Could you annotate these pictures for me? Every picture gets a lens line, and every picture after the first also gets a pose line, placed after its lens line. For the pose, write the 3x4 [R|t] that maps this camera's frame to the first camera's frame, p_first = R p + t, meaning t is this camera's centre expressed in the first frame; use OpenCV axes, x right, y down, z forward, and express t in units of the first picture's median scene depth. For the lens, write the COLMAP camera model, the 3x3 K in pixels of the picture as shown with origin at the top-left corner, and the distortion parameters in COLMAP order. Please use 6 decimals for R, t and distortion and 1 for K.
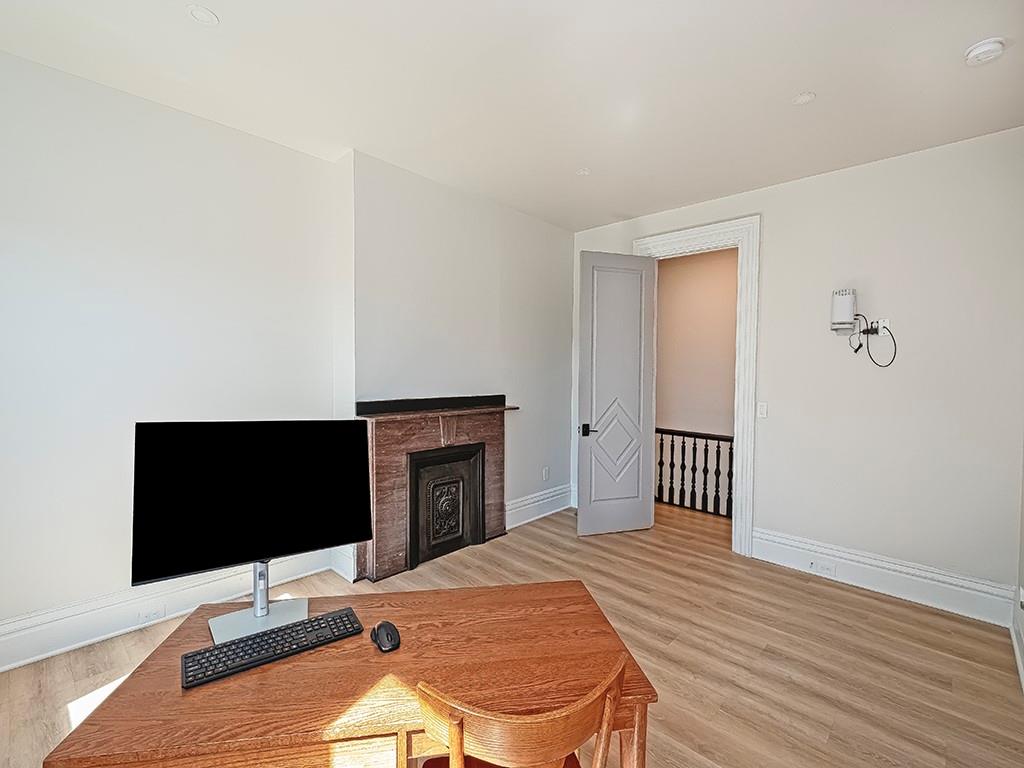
lens RADIAL K [[451.4, 0, 524.1], [0, 451.4, 384.6], [0, 0, 1]] dist [0.001494, 0.000396]
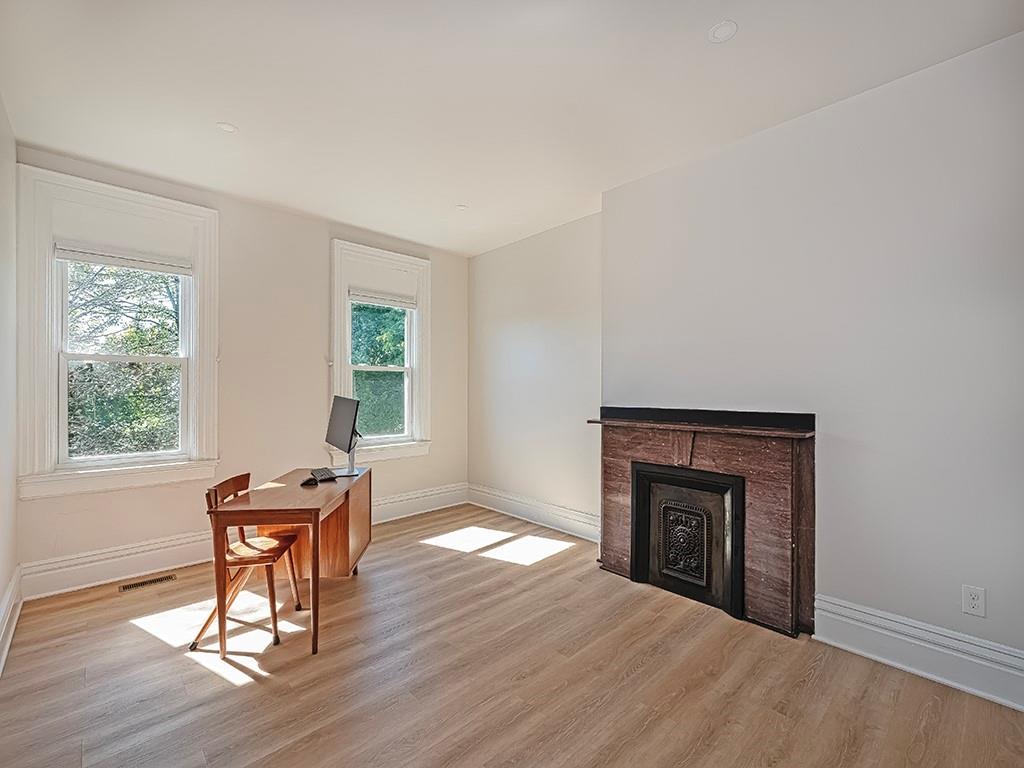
lens RADIAL K [[451.4, 0, 524.1], [0, 451.4, 384.6], [0, 0, 1]] dist [0.001494, 0.000396]
pose [[-0.061204, -0.015220, -0.998009, 0.719249], [-0.031889, 0.999403, -0.013286, 0.003518], [0.997616, 0.031012, -0.061652, 0.775775]]
